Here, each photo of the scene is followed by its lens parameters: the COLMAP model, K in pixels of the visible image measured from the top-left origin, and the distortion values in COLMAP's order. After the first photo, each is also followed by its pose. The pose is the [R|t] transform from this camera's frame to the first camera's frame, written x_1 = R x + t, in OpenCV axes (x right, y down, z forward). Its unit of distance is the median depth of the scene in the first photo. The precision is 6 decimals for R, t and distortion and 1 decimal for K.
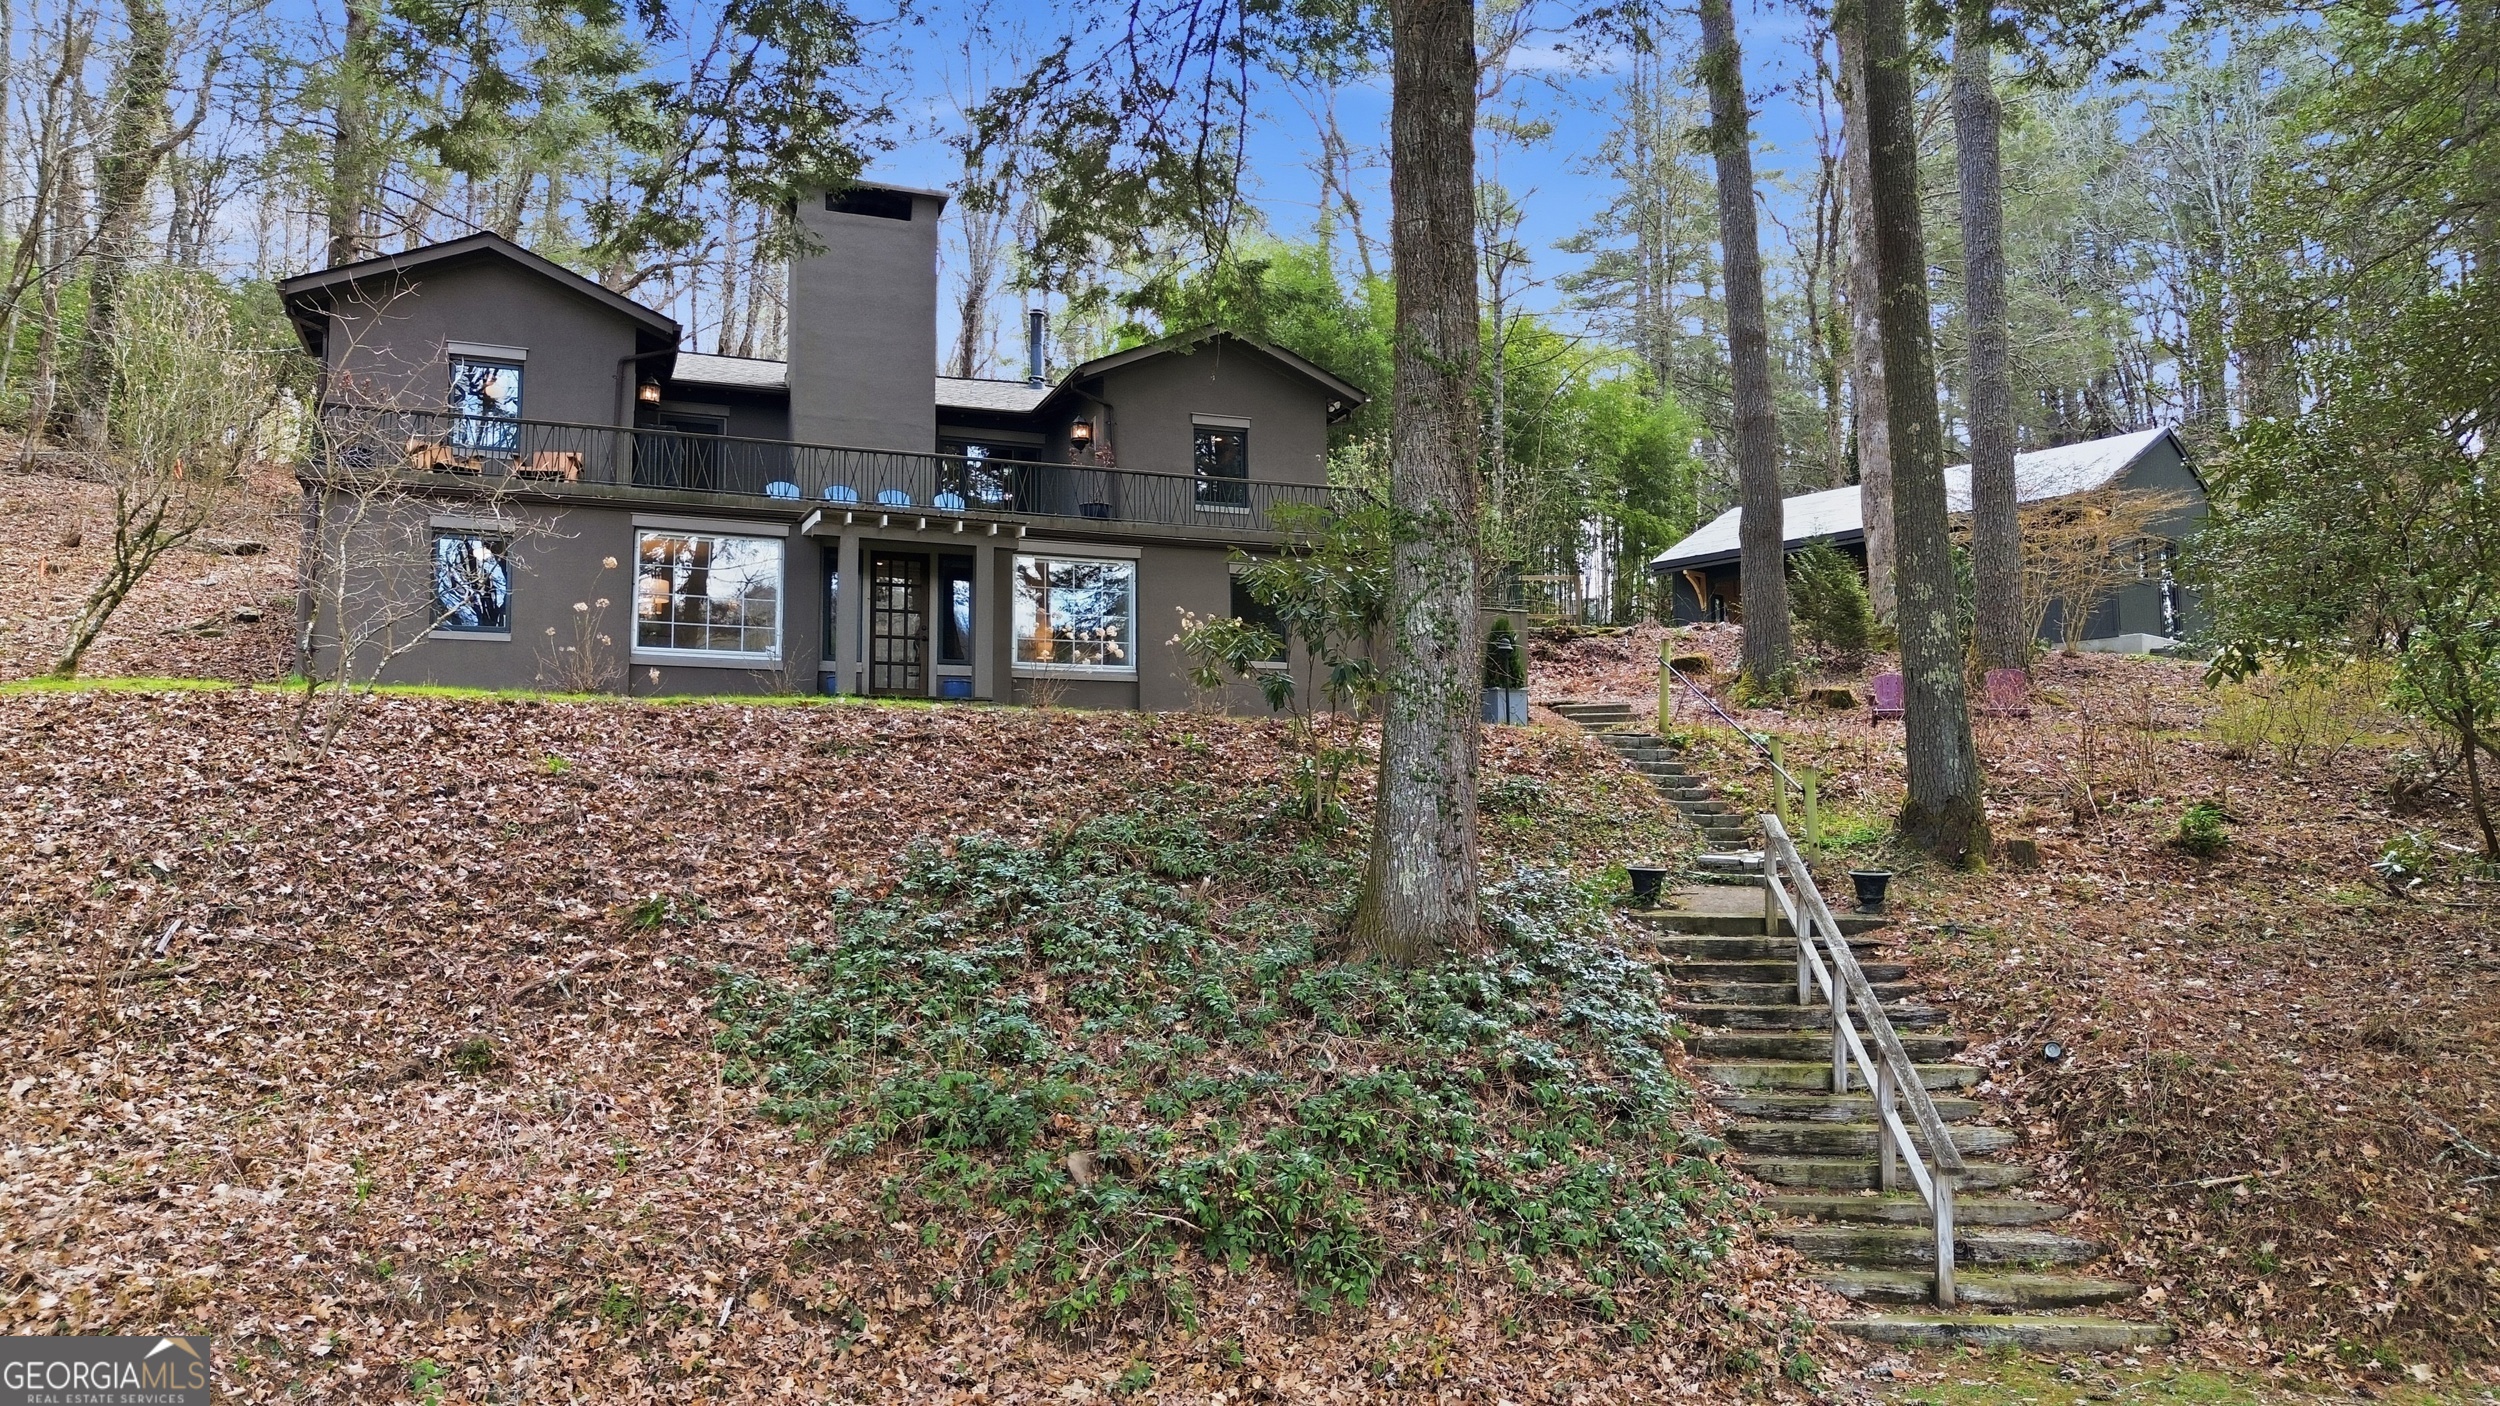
lens RADIAL K [[1752.4, 0, 1245.0], [0, 1752.4, 694.6], [0, 0, 1]] dist [0.083009, -0.087977]
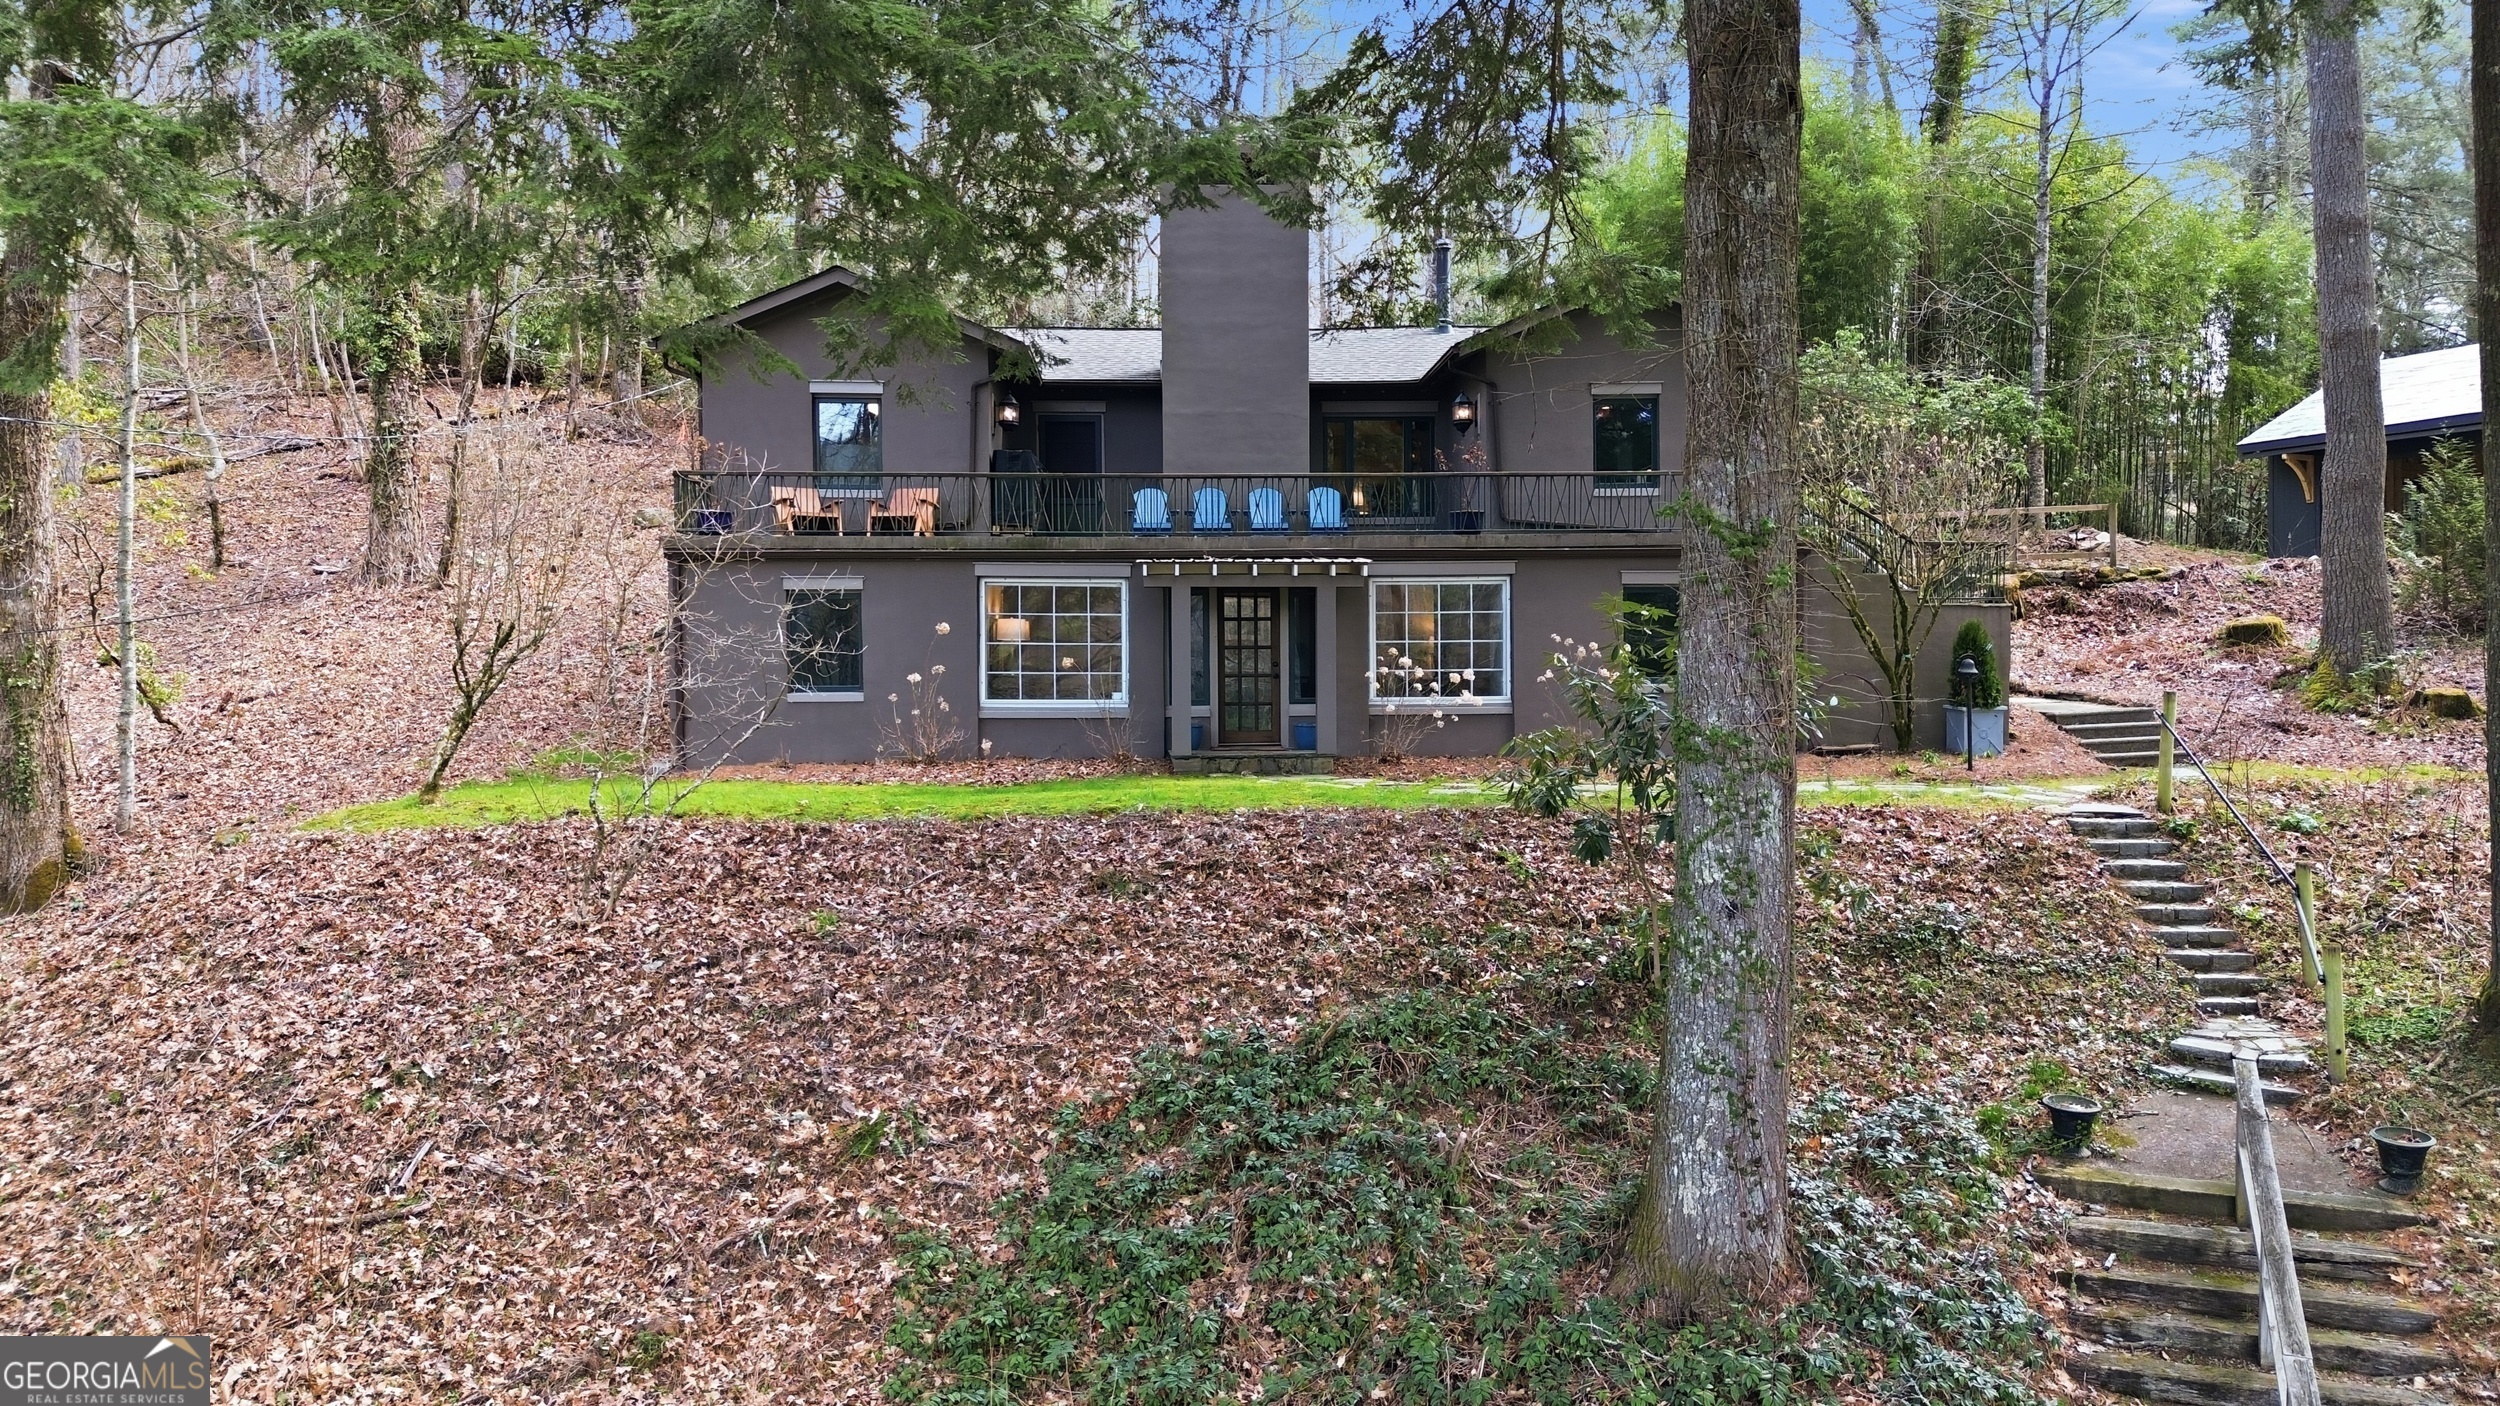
lens RADIAL K [[1752.4, 0, 1245.0], [0, 1752.4, 694.6], [0, 0, 1]] dist [0.083009, -0.087977]
pose [[0.952631, 0.001544, -0.304125, 0.130752], [0.032531, 0.993732, 0.106947, -0.191377], [0.302384, -0.111774, 0.946610, 0.187516]]
